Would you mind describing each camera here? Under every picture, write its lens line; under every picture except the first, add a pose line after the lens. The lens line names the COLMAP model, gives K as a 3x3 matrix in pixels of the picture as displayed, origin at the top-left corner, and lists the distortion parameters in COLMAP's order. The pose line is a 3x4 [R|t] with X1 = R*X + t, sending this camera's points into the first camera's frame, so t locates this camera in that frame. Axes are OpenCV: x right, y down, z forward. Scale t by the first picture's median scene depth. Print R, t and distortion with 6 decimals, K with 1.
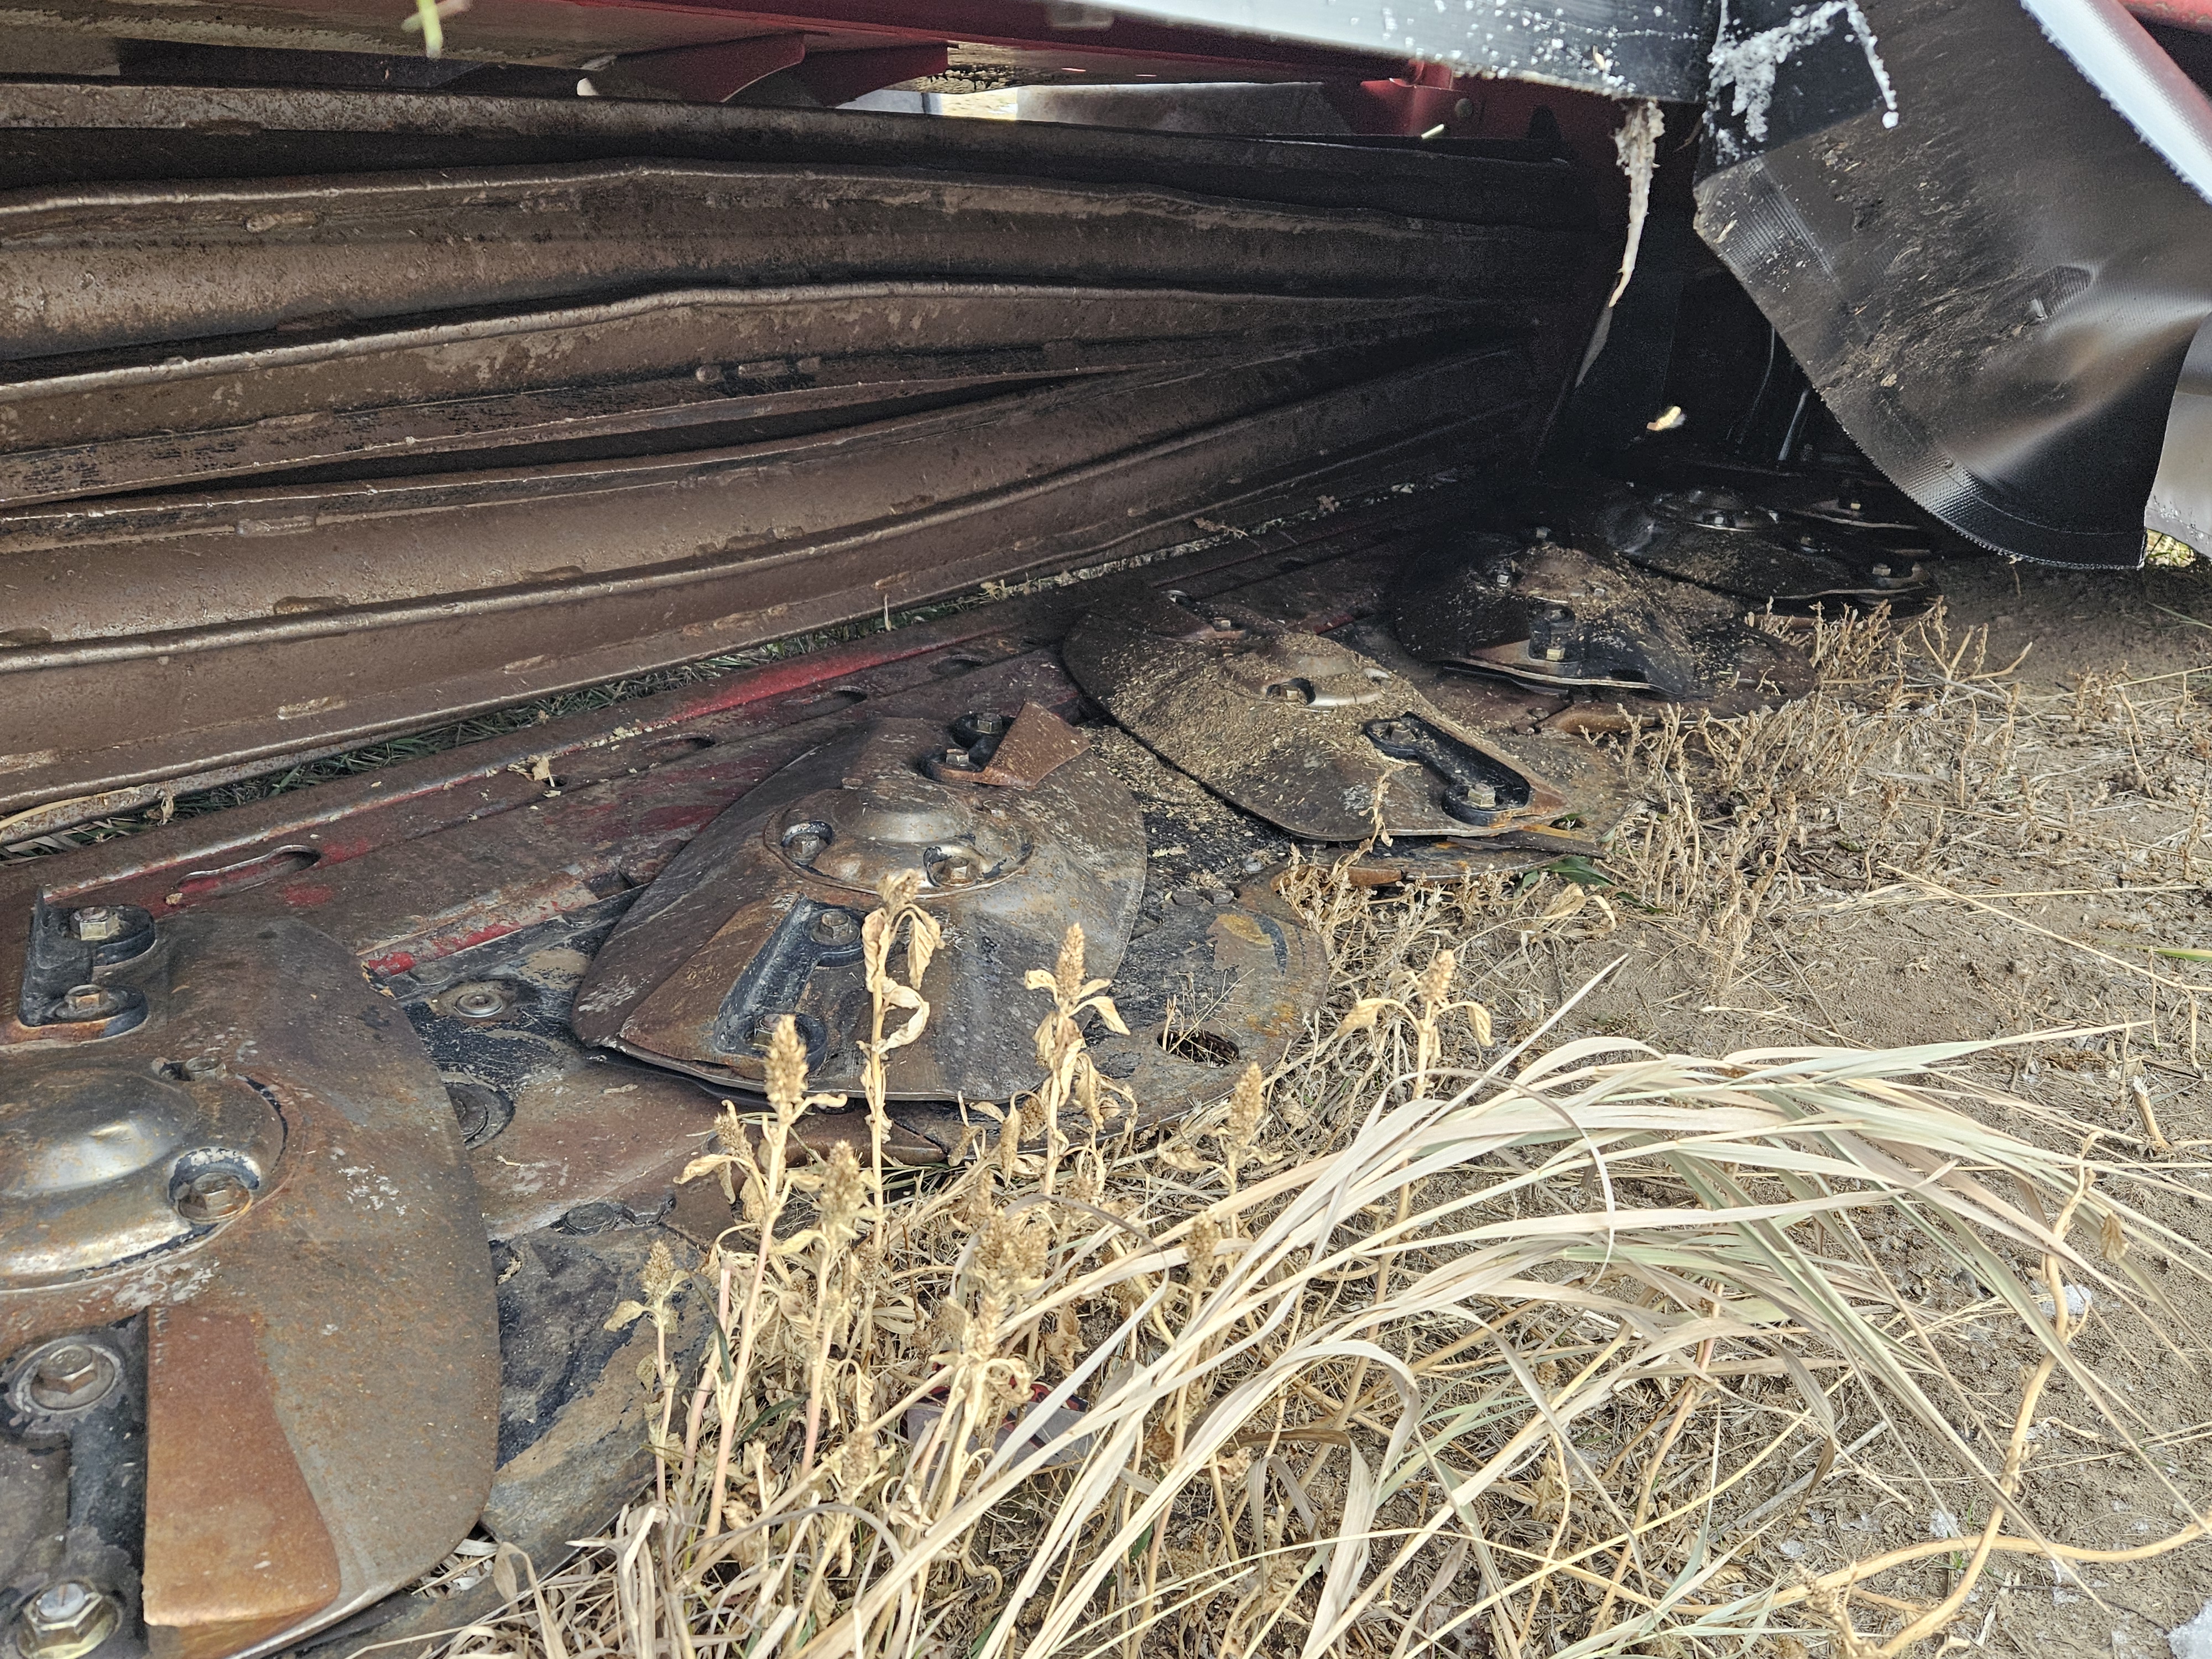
lens RADIAL K [[1752.7, 0, 1096.0], [0, 1752.7, 828.9], [0, 0, 1]] dist [0.073726, -0.070599]
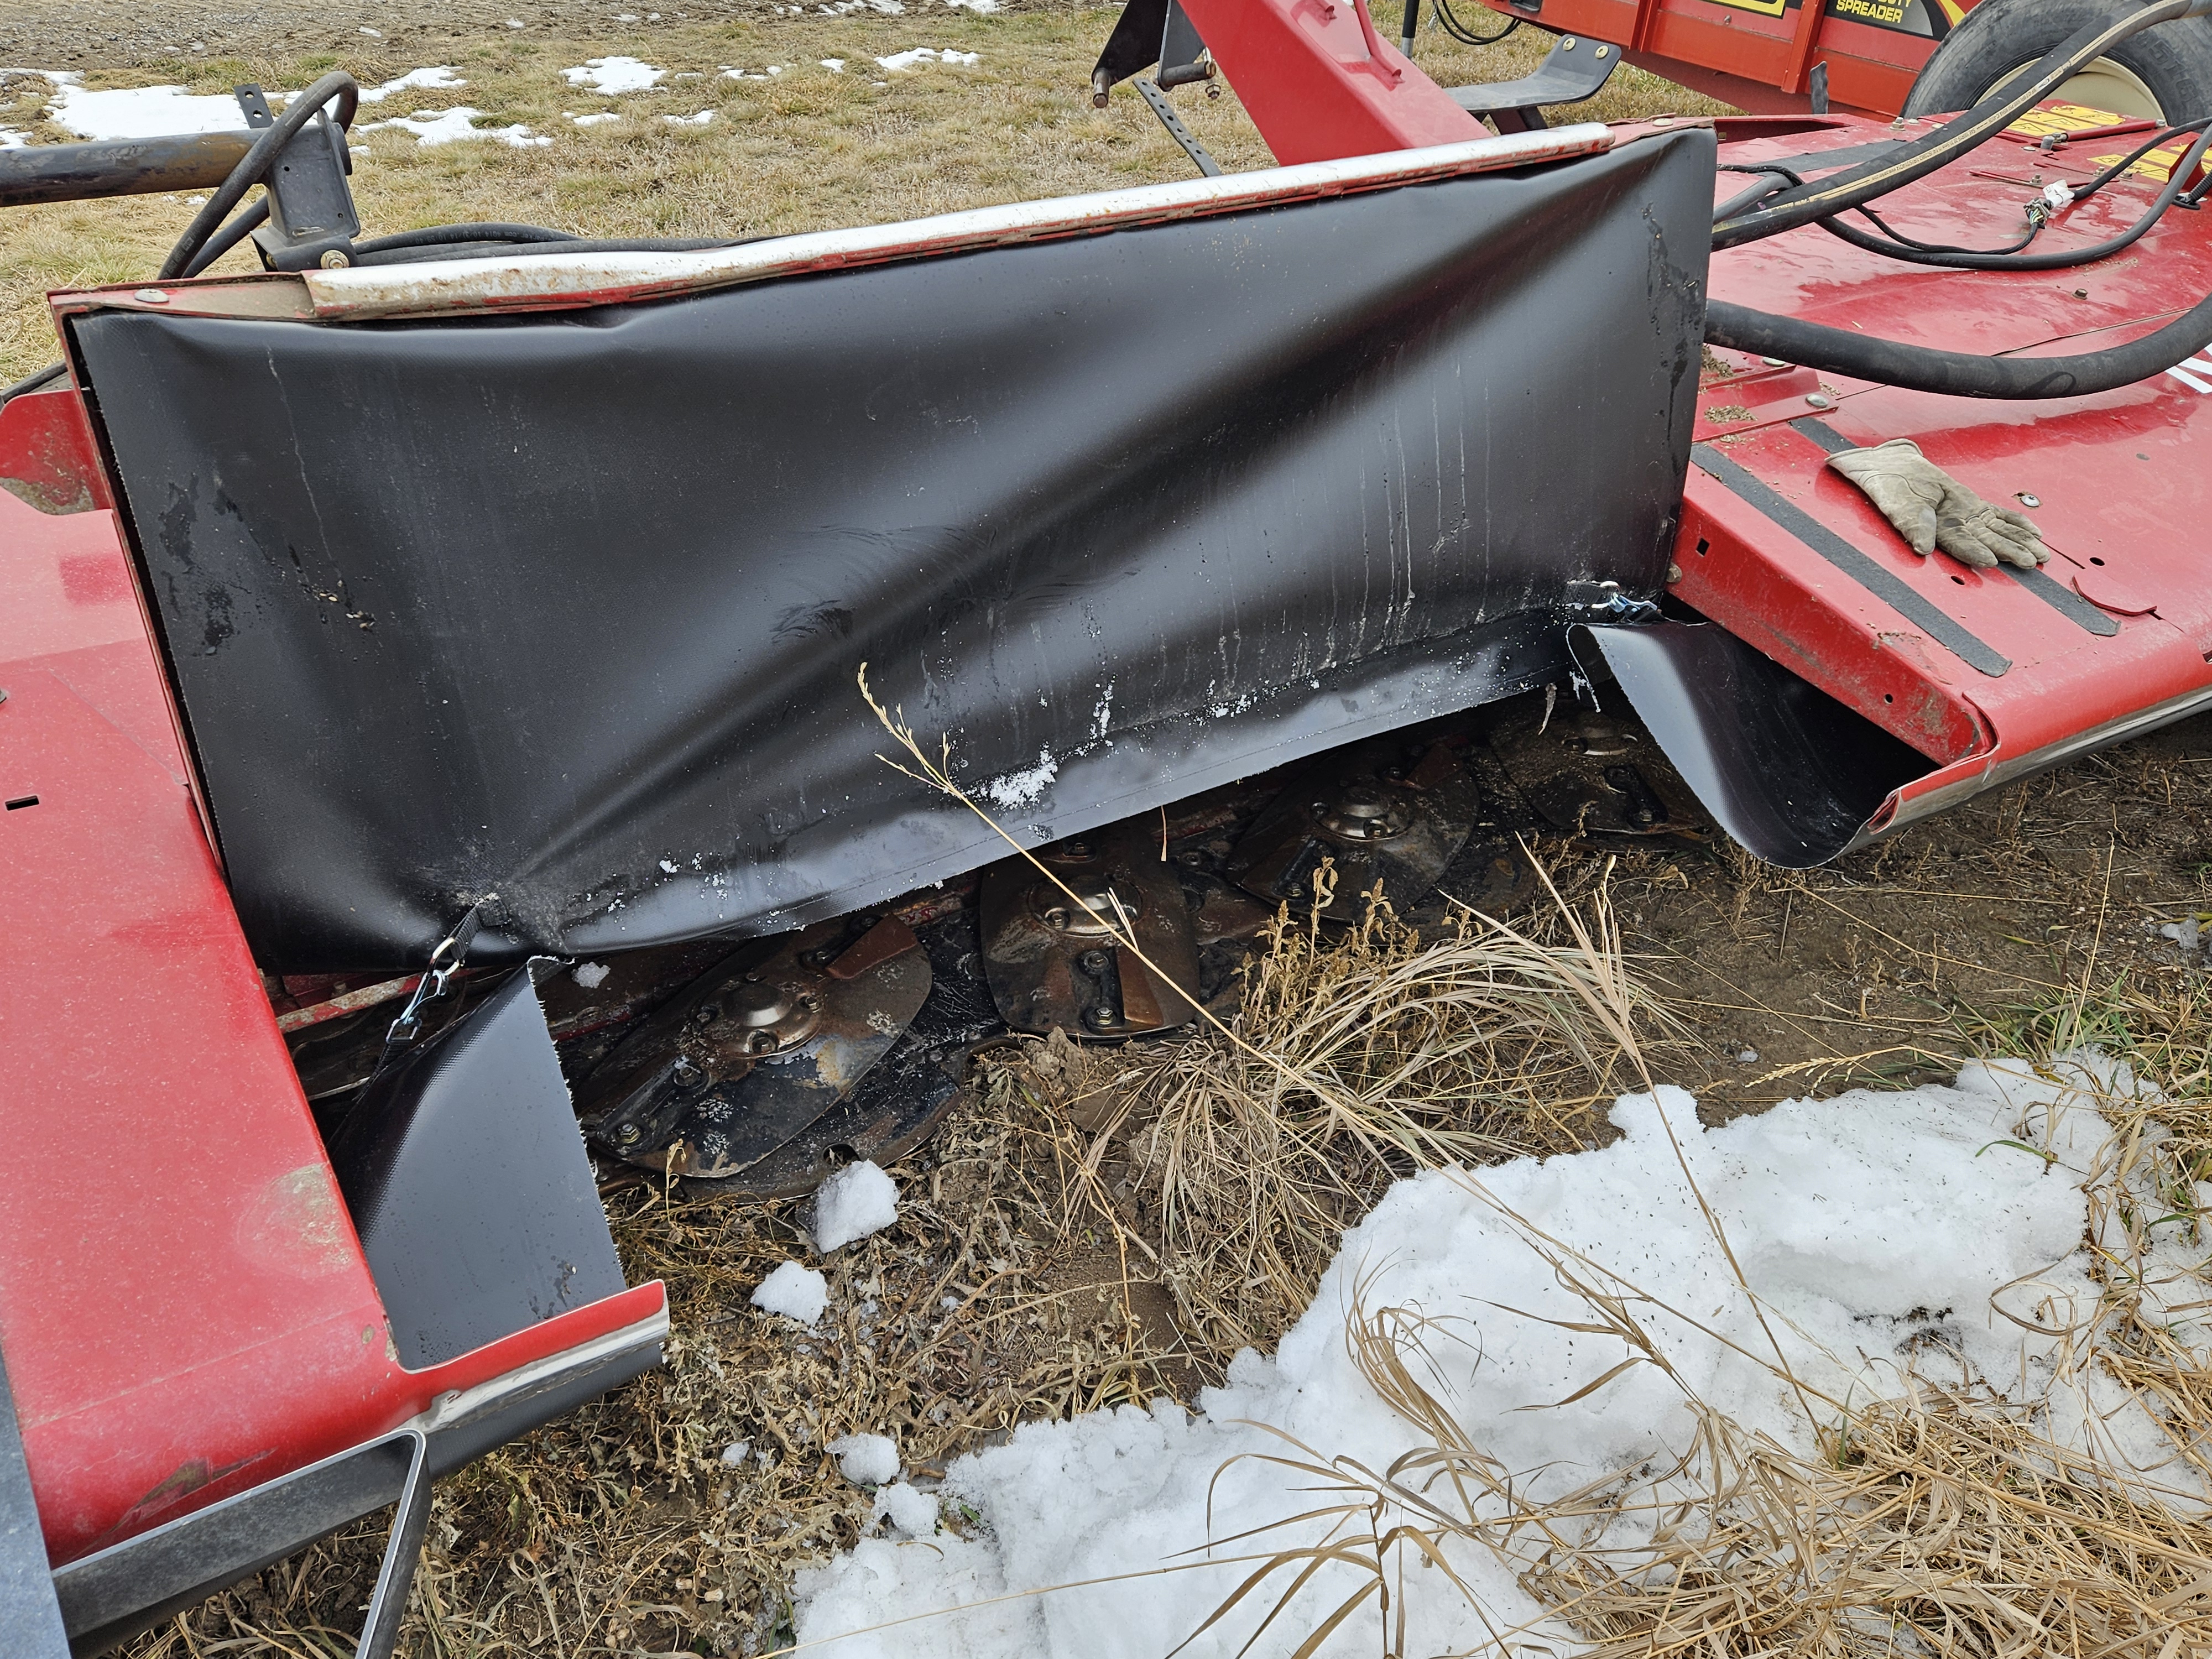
lens RADIAL K [[2054.0, 0, 1107.3], [0, 2054.0, 743.2], [0, 0, 1]] dist [0.073186, -0.103677]
pose [[0.941230, 0.126335, -0.313250, 0.578230], [-0.096040, 0.989237, 0.110390, -0.484761], [0.323825, -0.073817, 0.943233, -2.351325]]
